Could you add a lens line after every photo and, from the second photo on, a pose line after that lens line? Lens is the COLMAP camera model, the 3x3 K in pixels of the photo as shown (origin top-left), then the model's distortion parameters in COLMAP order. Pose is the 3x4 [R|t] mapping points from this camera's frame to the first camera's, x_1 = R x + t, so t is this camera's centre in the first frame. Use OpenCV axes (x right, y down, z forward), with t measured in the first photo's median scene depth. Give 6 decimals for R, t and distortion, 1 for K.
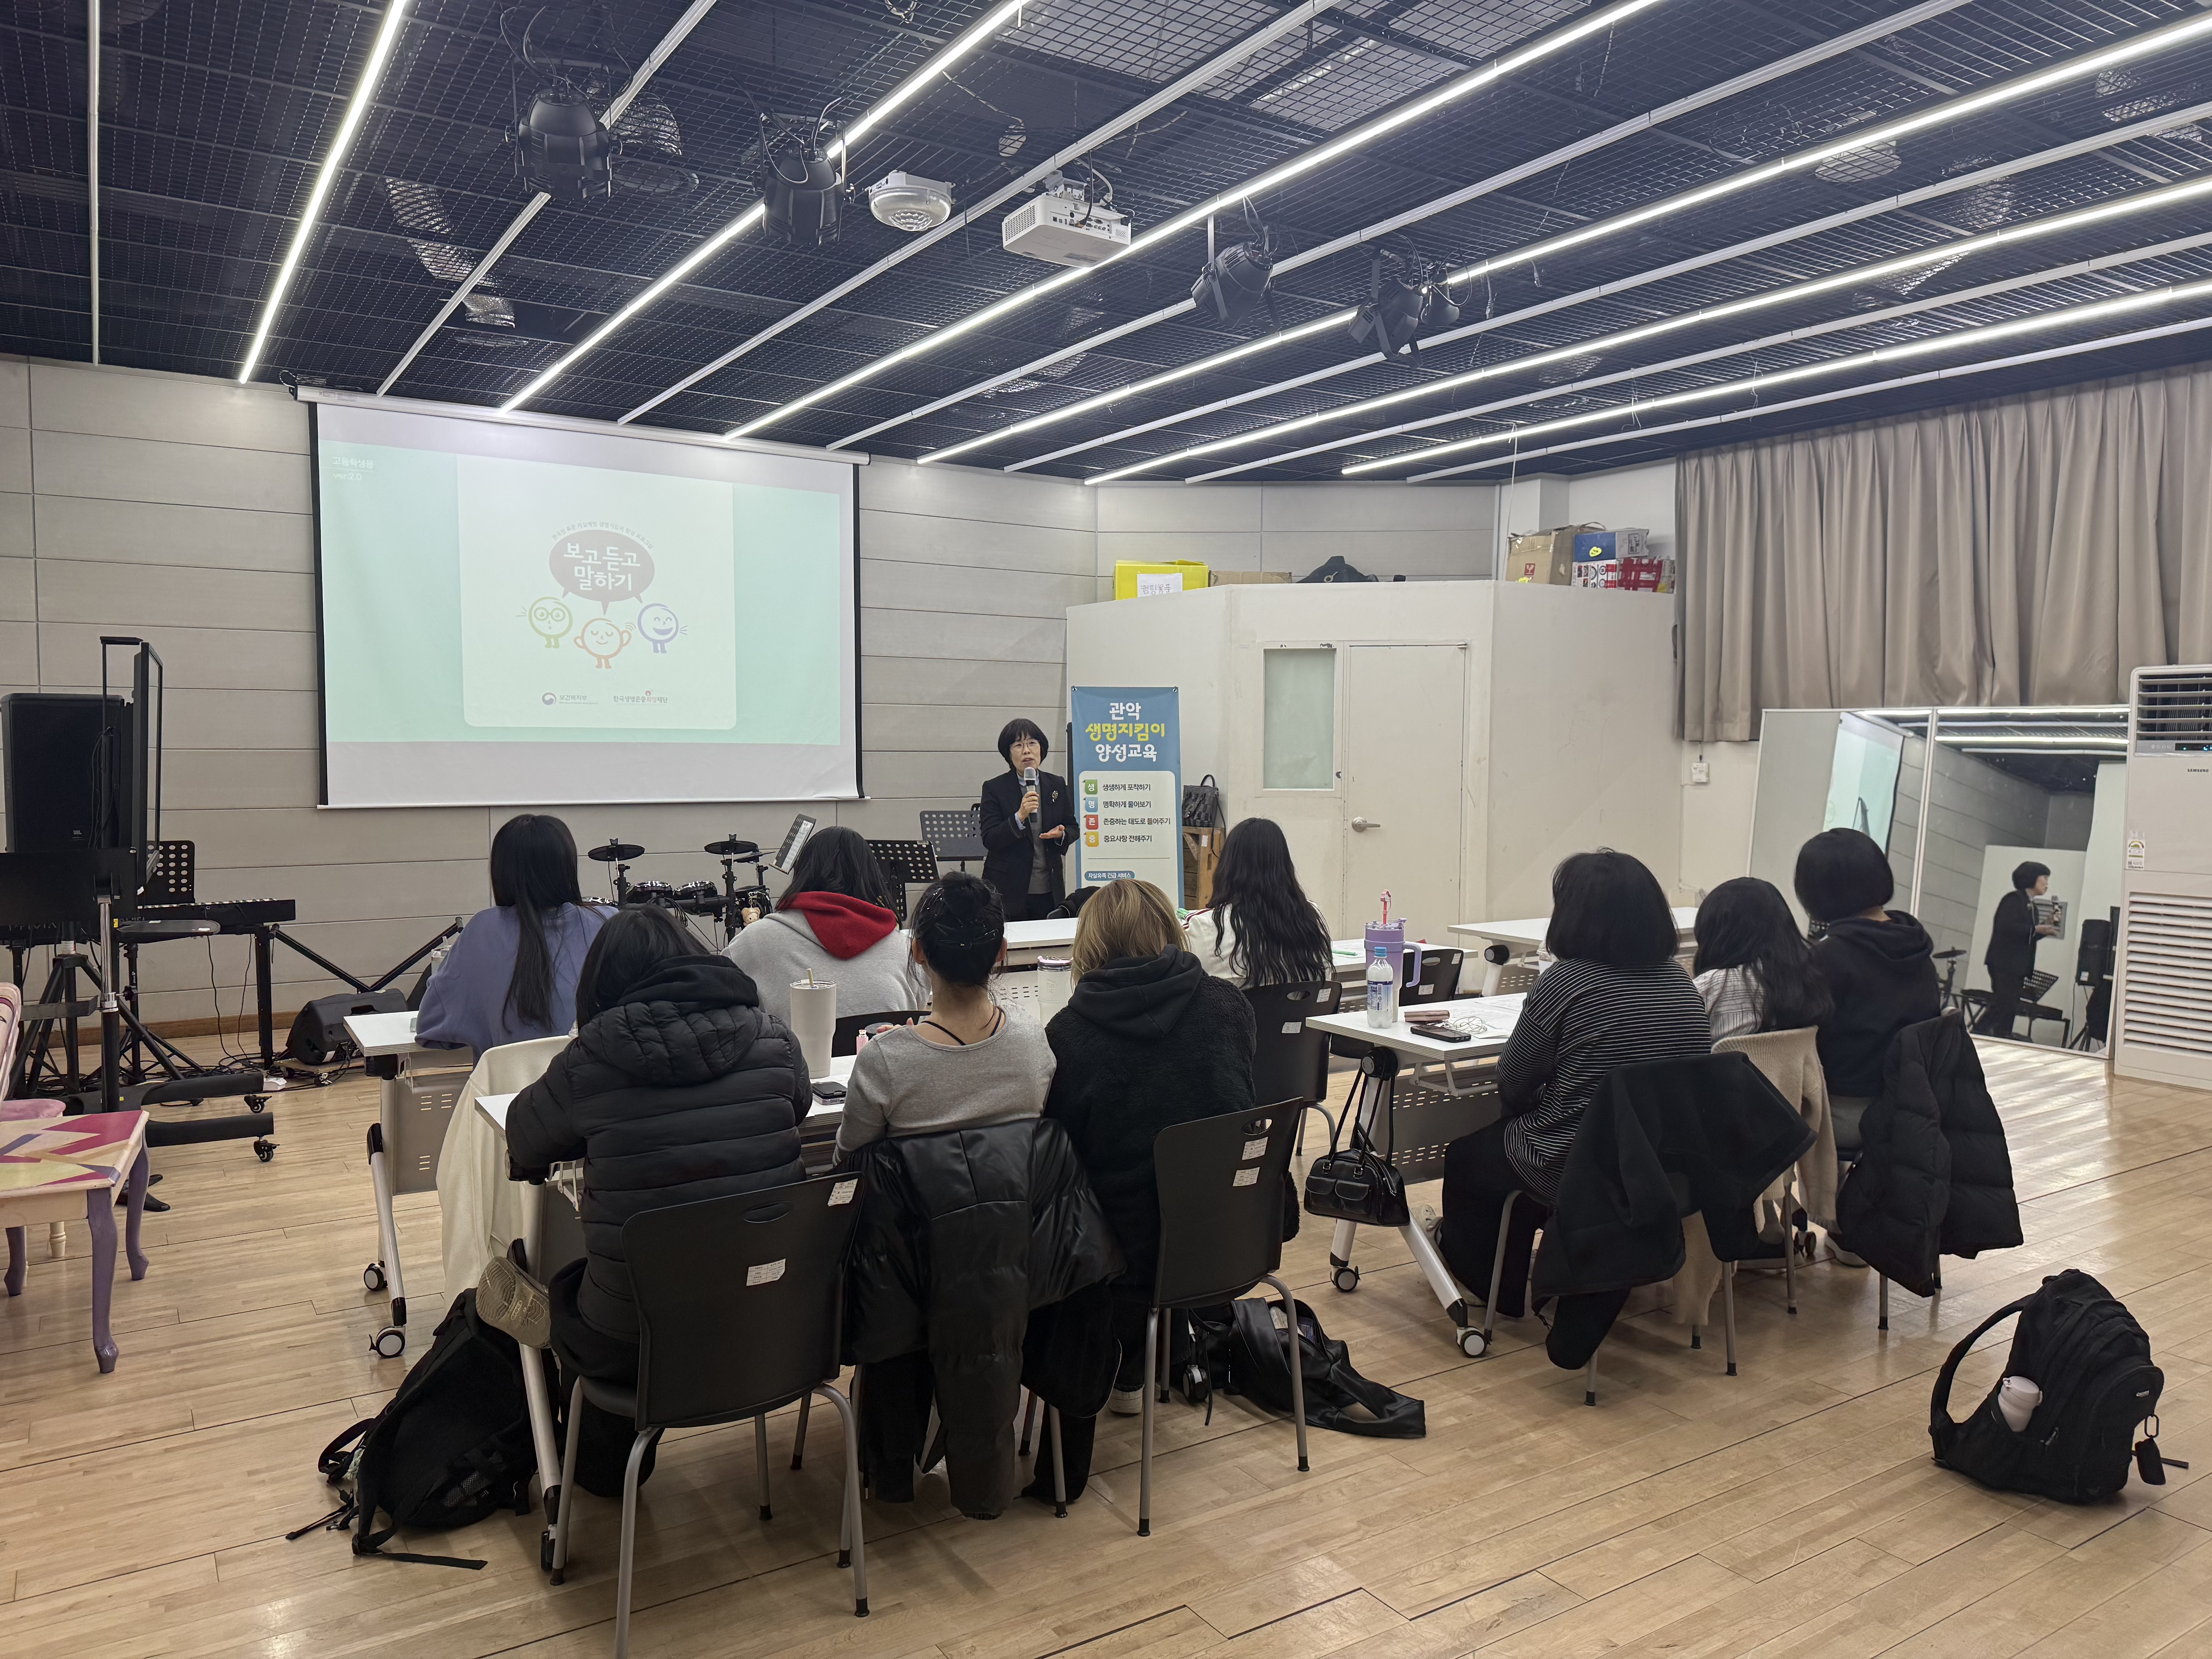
lens RADIAL K [[1539.3, 0, 1097.5], [0, 1539.3, 833.7], [0, 0, 1]] dist [0.040658, -0.036456]
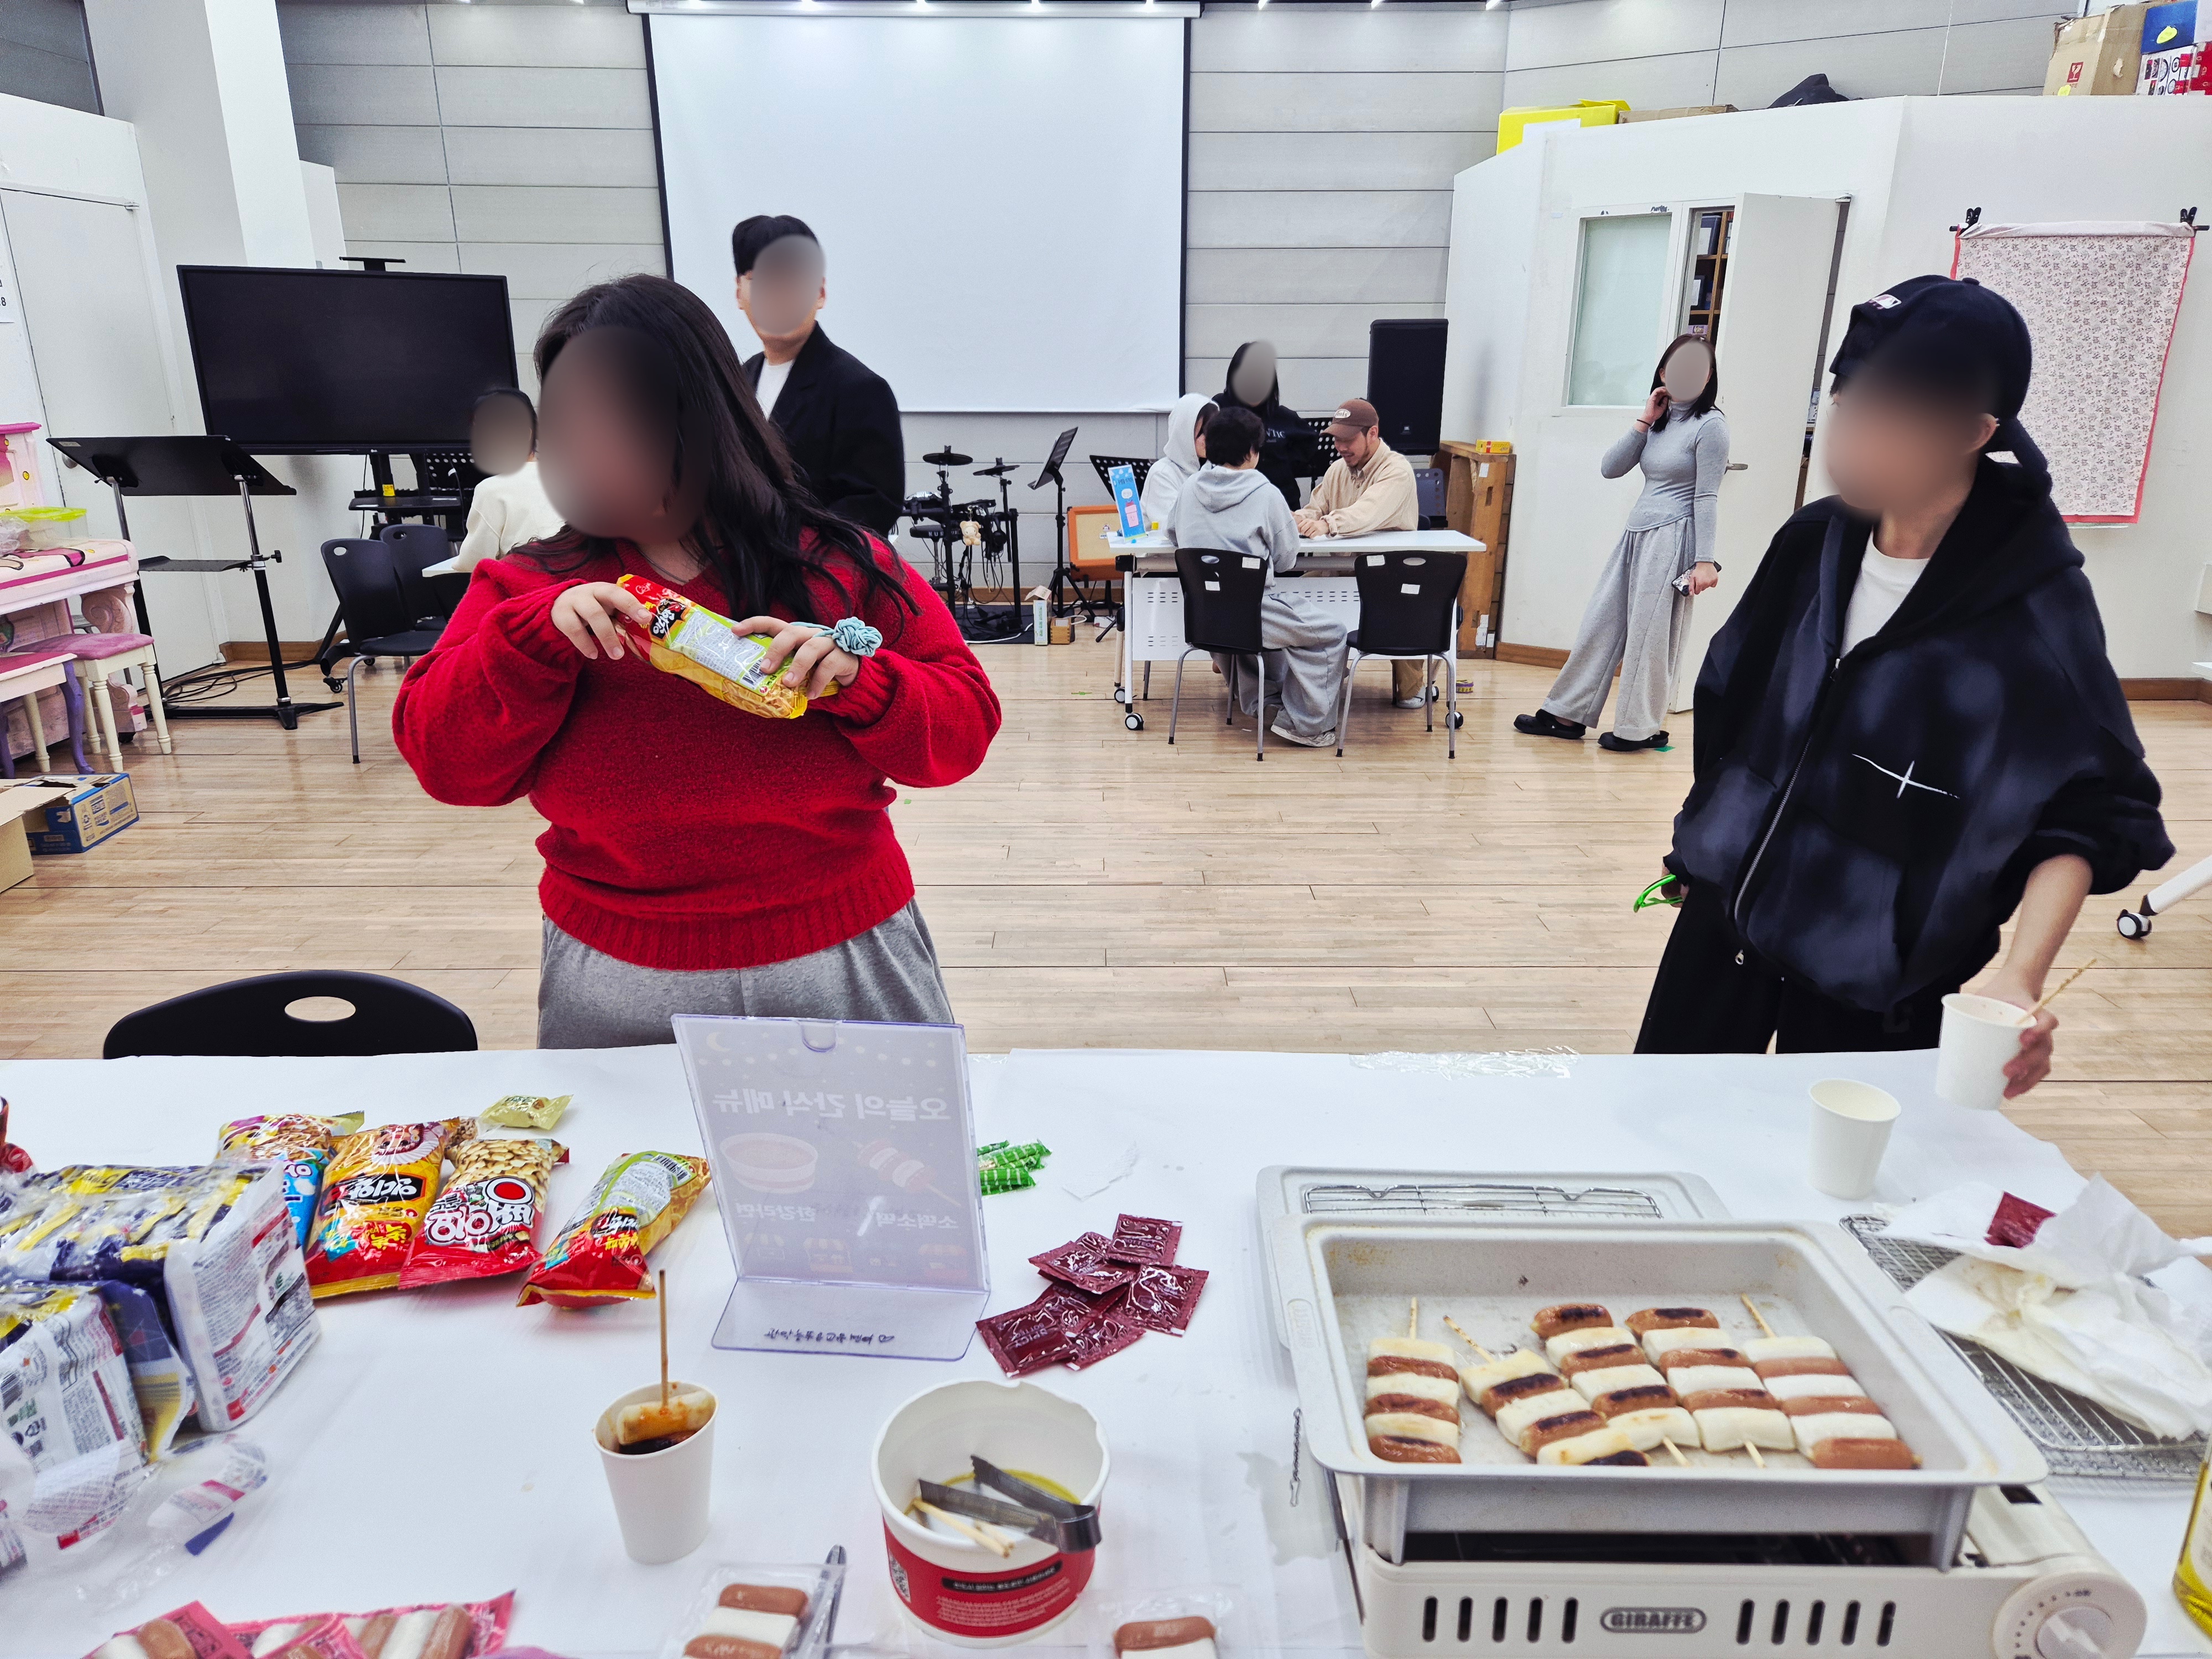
lens RADIAL K [[1504.6, 0, 1111.0], [0, 1504.6, 867.7], [0, 0, 1]] dist [0.021208, -0.012693]
pose [[0.838173, 0.176565, -0.516034, 0.340274], [-0.029168, 0.959306, 0.280857, -0.011944], [0.544624, -0.220355, 0.809215, 0.162157]]
